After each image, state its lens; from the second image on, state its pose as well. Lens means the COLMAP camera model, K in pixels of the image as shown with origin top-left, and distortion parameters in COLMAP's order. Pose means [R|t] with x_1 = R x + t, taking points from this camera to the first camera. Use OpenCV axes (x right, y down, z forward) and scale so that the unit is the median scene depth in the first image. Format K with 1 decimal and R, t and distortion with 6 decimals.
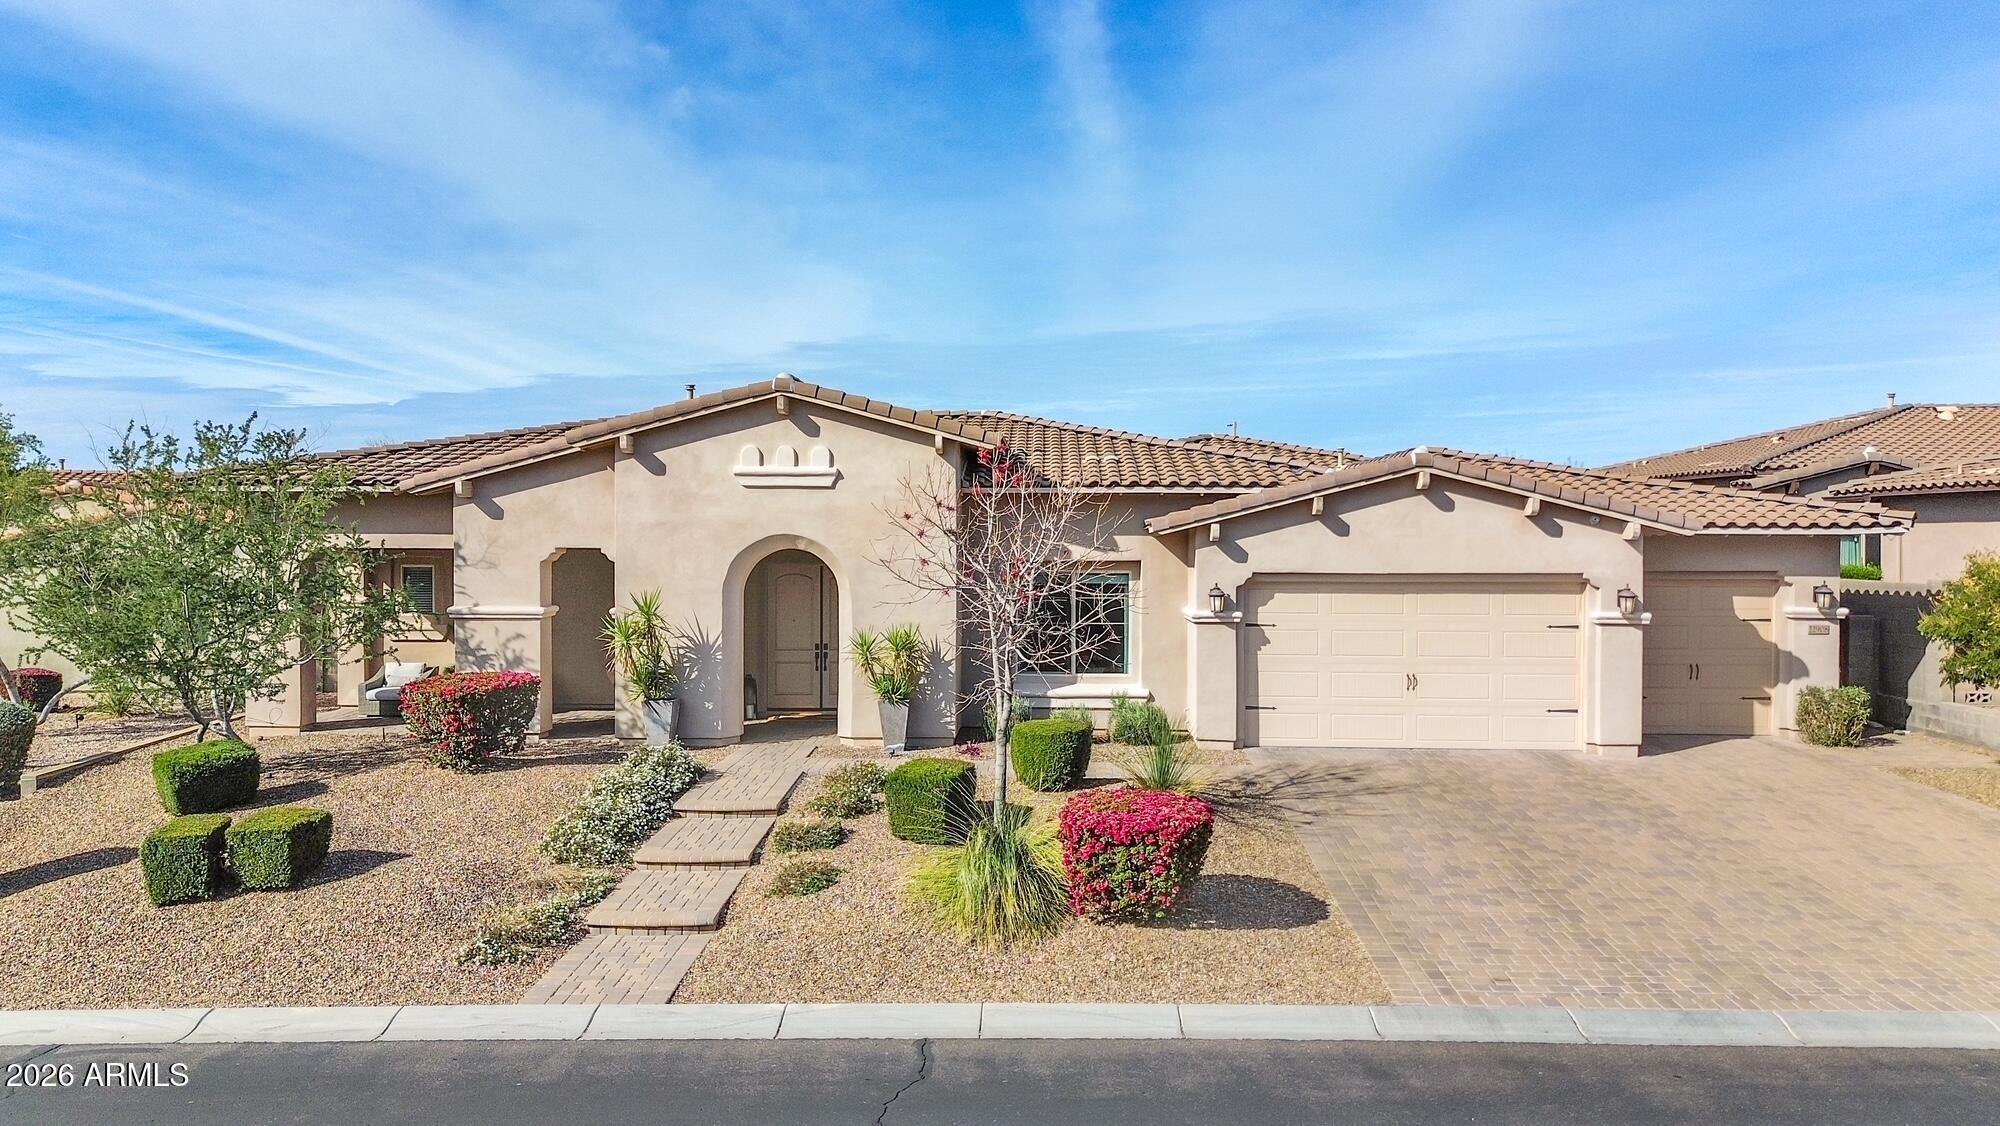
lens RADIAL K [[1409.8, 0, 1000.0], [0, 1409.8, 563.0], [0, 0, 1]] dist [0.095368, -0.110857]
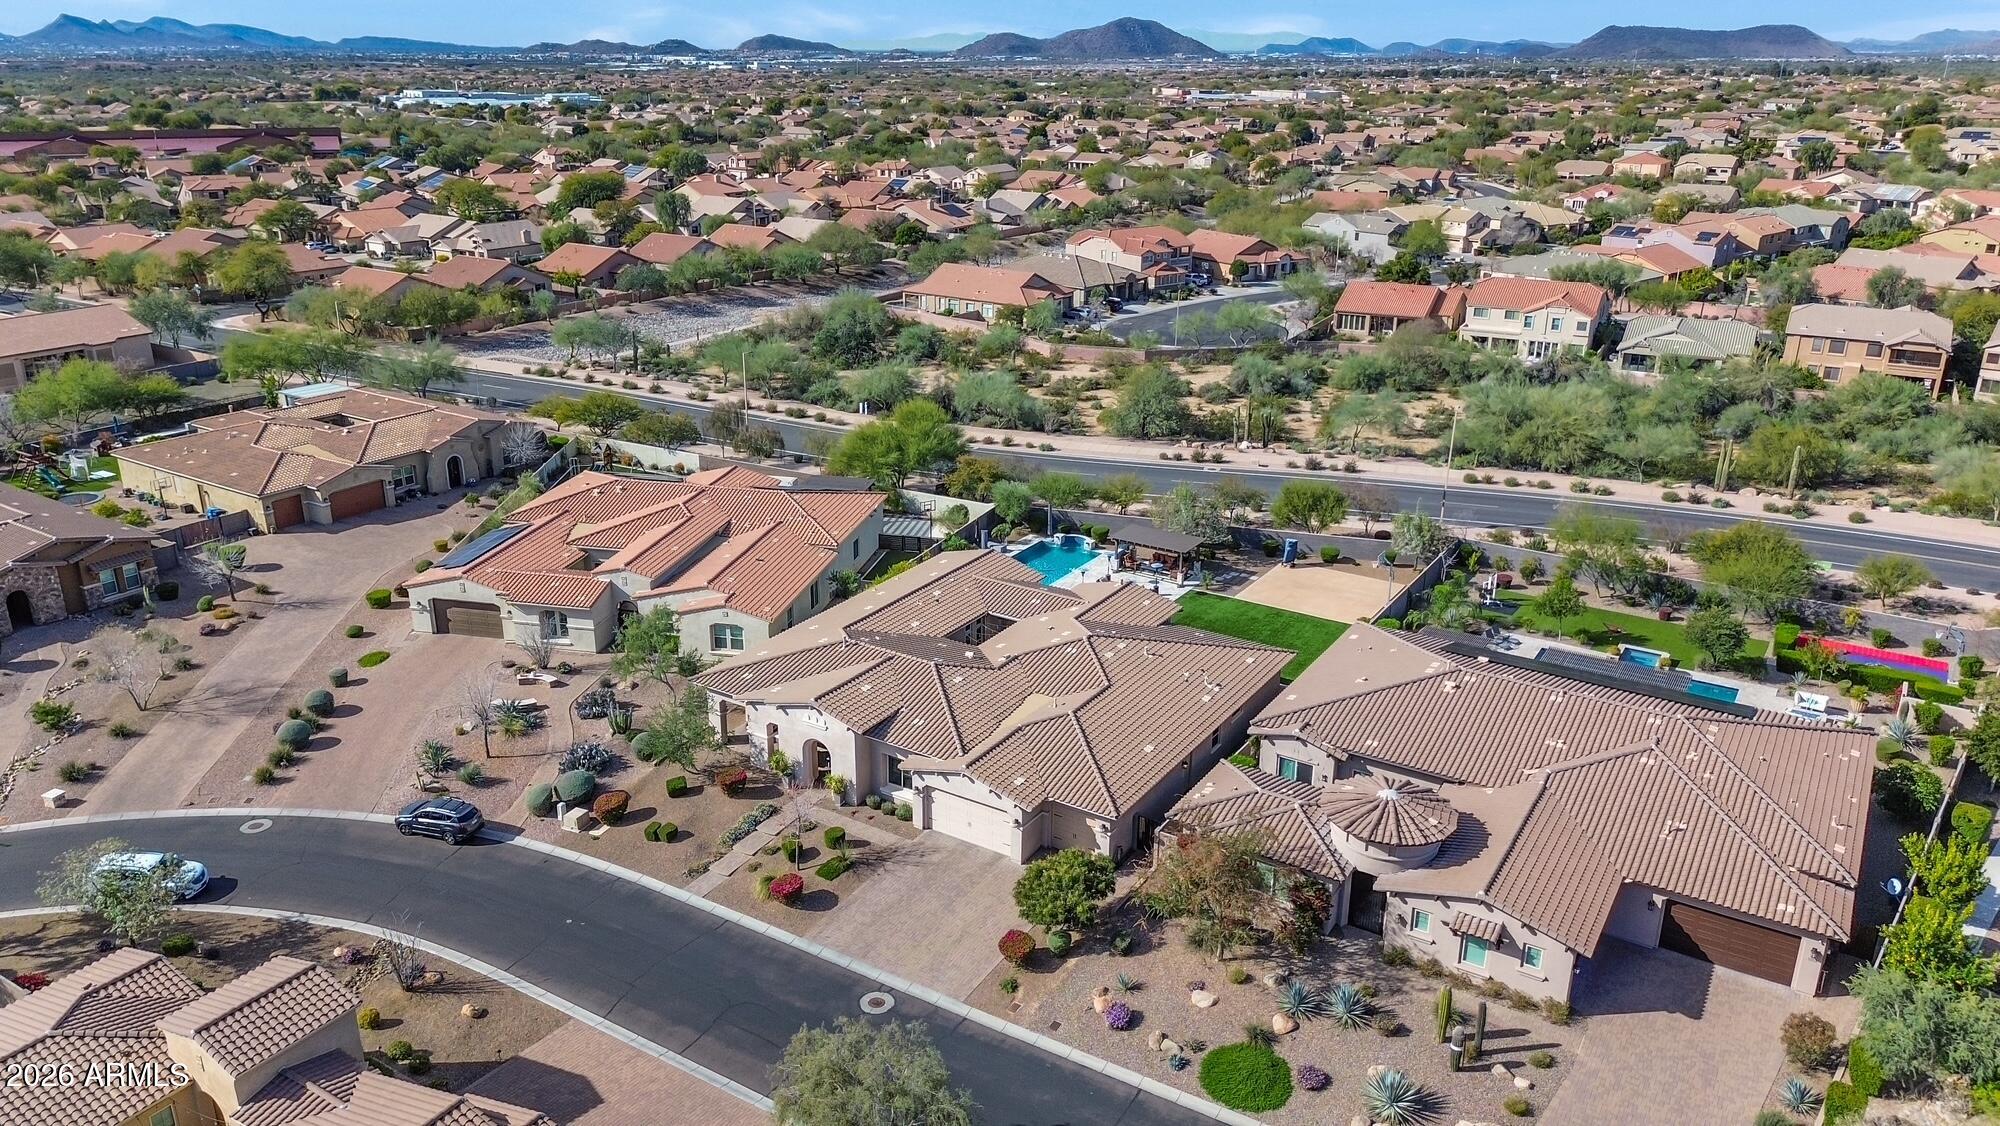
lens RADIAL K [[1409.8, 0, 1000.0], [0, 1409.8, 563.0], [0, 0, 1]] dist [0.095368, -0.110857]
pose [[0.861255, 0.182083, -0.474431, 1.807744], [-0.009987, 0.939487, 0.342439, -1.621077], [0.508075, -0.290189, 0.810957, -1.457665]]
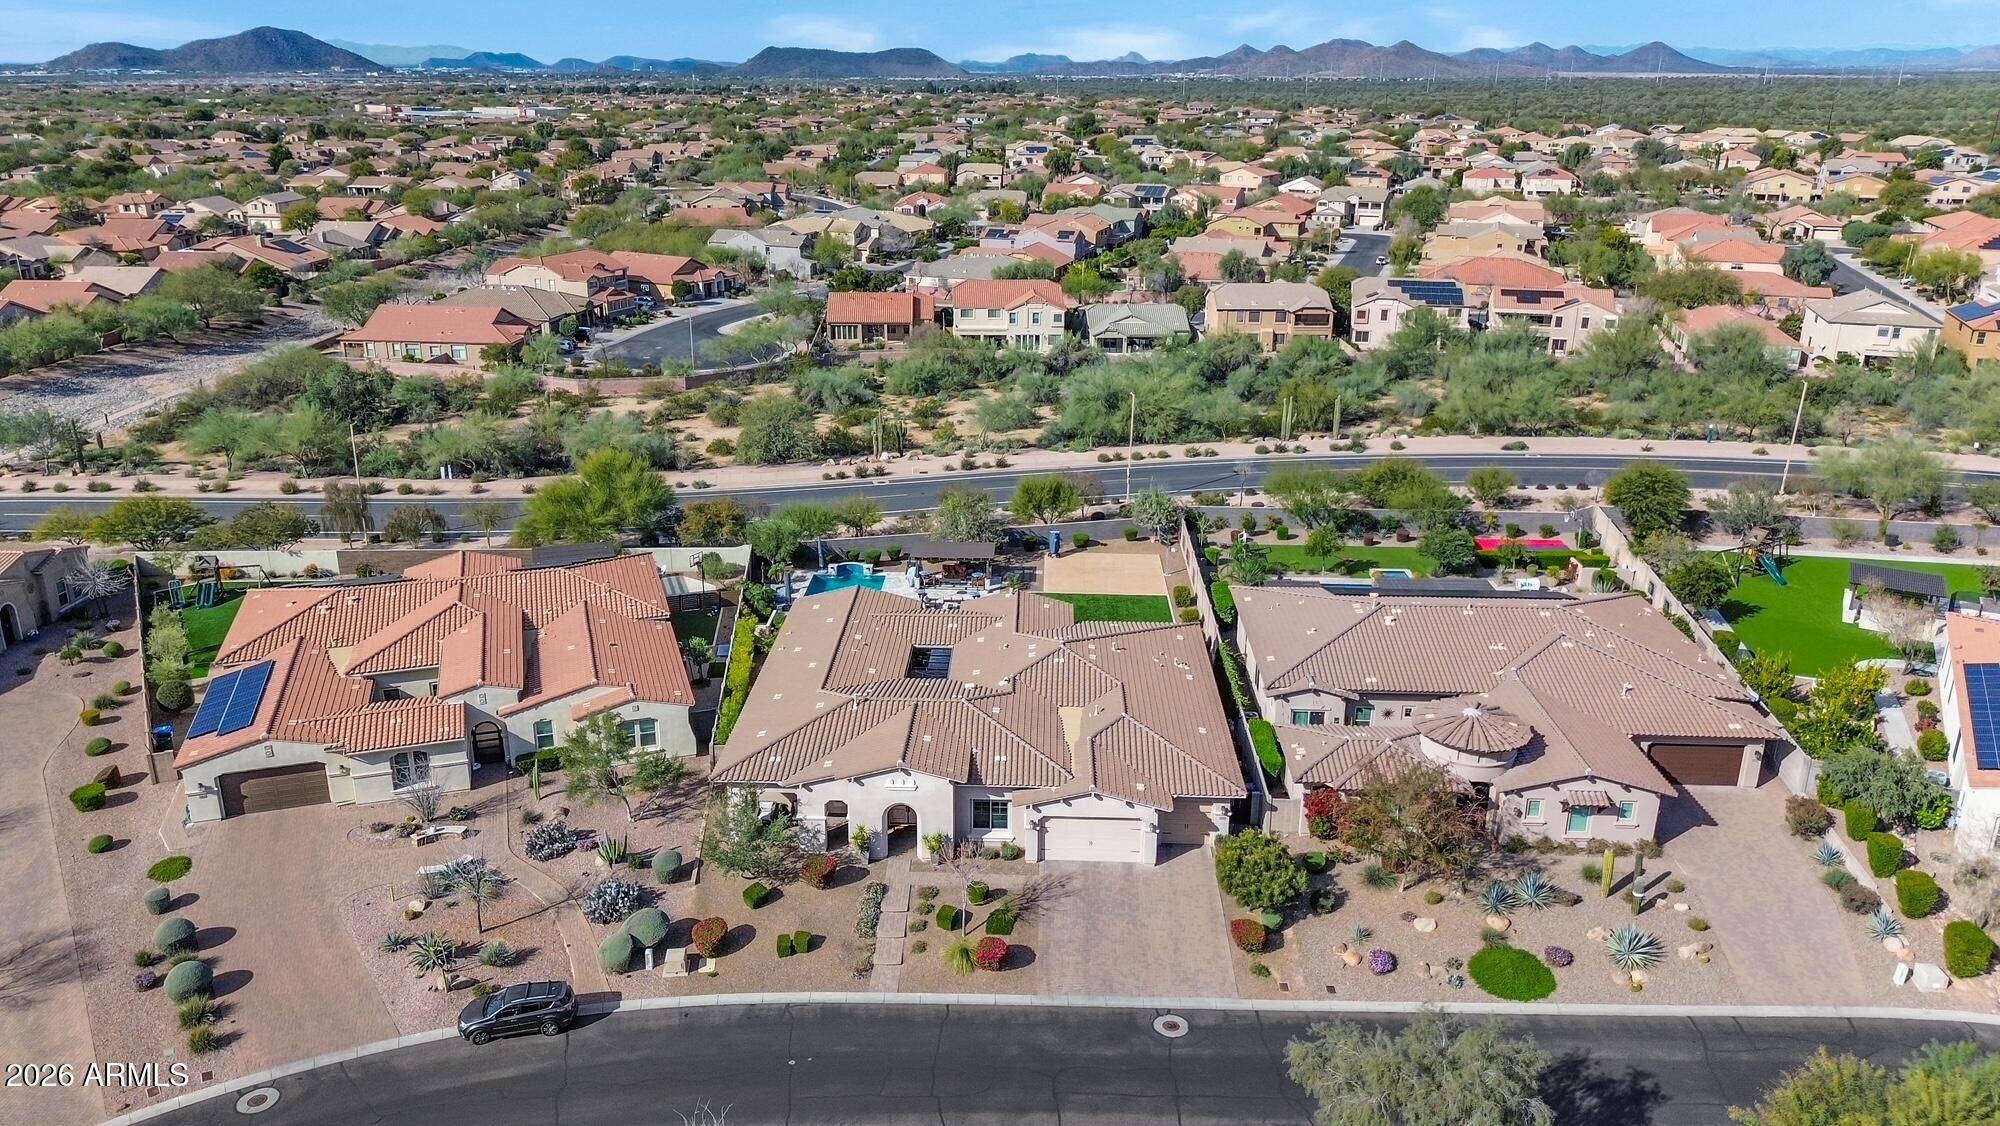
lens RADIAL K [[1409.8, 0, 1000.0], [0, 1409.8, 563.0], [0, 0, 1]] dist [0.095368, -0.110857]
pose [[0.999948, 0.008021, 0.006258, 0.052928], [-0.009630, 0.944644, 0.327955, -1.622999], [-0.003281, -0.327998, 0.944673, -1.912408]]
